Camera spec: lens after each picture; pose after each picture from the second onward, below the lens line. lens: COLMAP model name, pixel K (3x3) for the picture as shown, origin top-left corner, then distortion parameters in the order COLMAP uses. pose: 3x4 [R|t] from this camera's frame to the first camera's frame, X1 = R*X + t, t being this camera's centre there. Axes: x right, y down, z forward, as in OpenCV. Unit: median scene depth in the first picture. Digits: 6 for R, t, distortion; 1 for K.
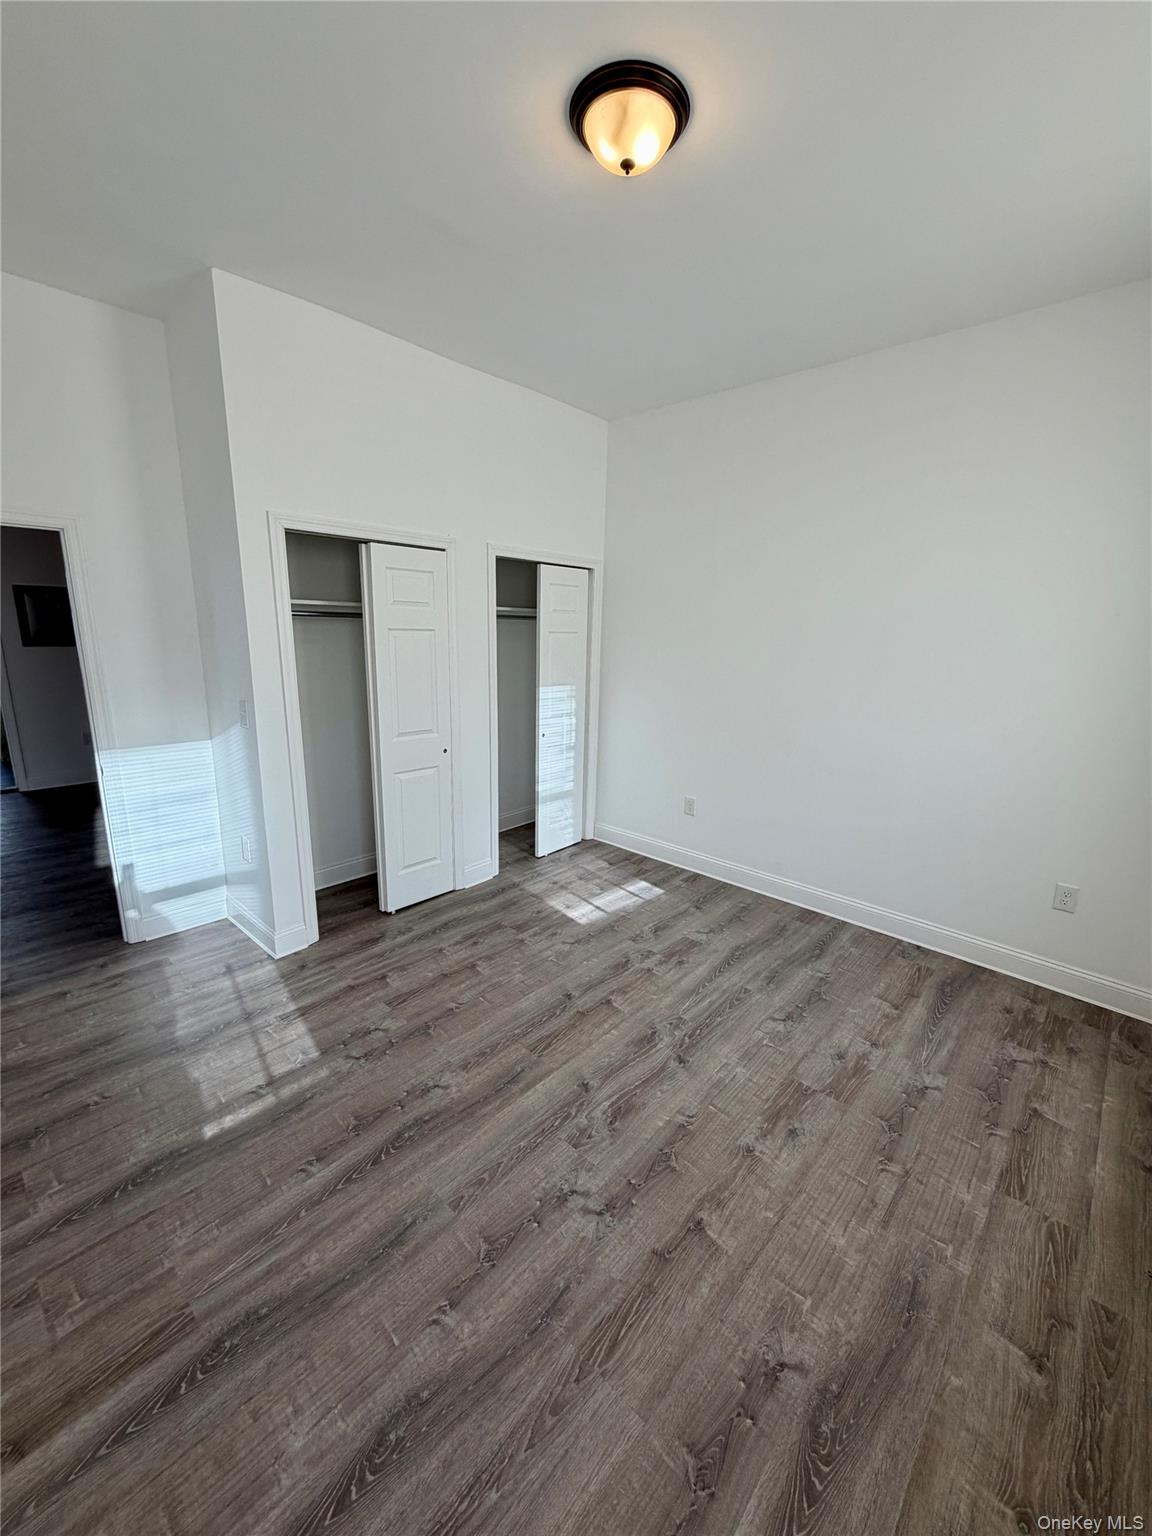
lens RADIAL K [[611.2, 0, 565.3], [0, 611.2, 776.4], [0, 0, 1]] dist [-0.002812, 0.000574]
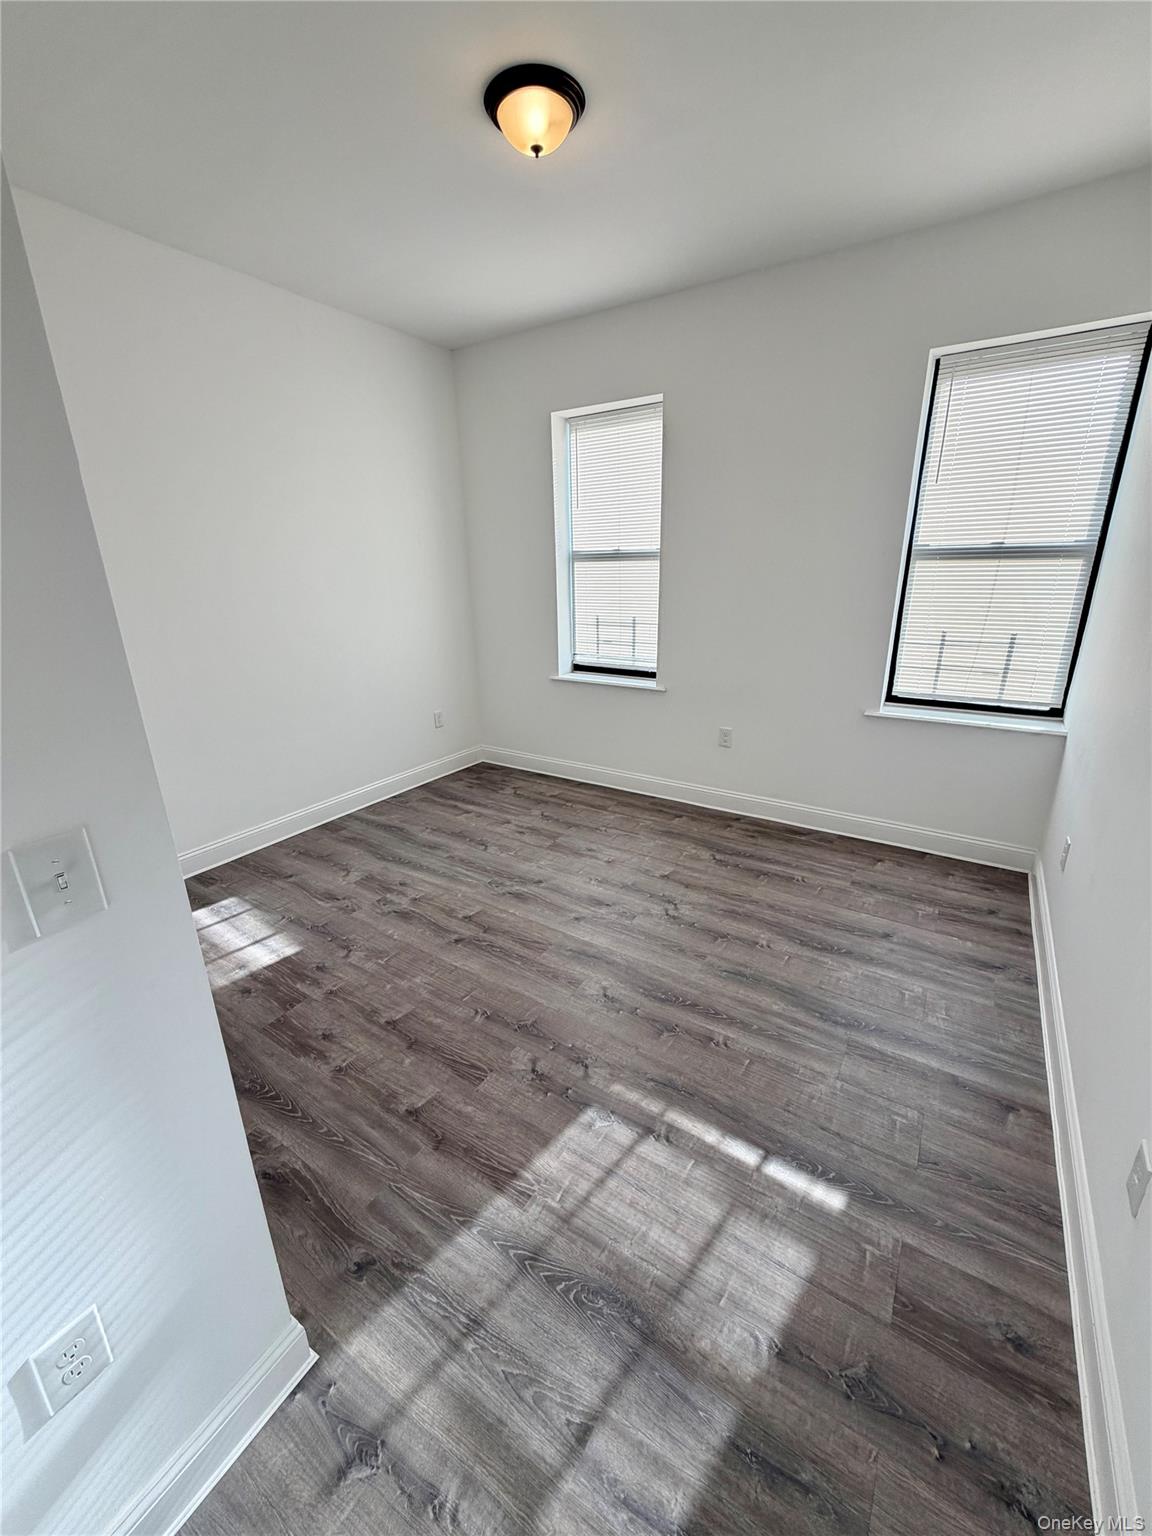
lens RADIAL K [[611.2, 0, 574.5], [0, 611.2, 758.9], [0, 0, 1]] dist [-0.002812, 0.000574]
pose [[-0.185618, -0.317716, 0.929840, -0.915803], [0.245794, 0.901189, 0.356993, -0.230312], [-0.951384, 0.294813, -0.089184, 0.871756]]
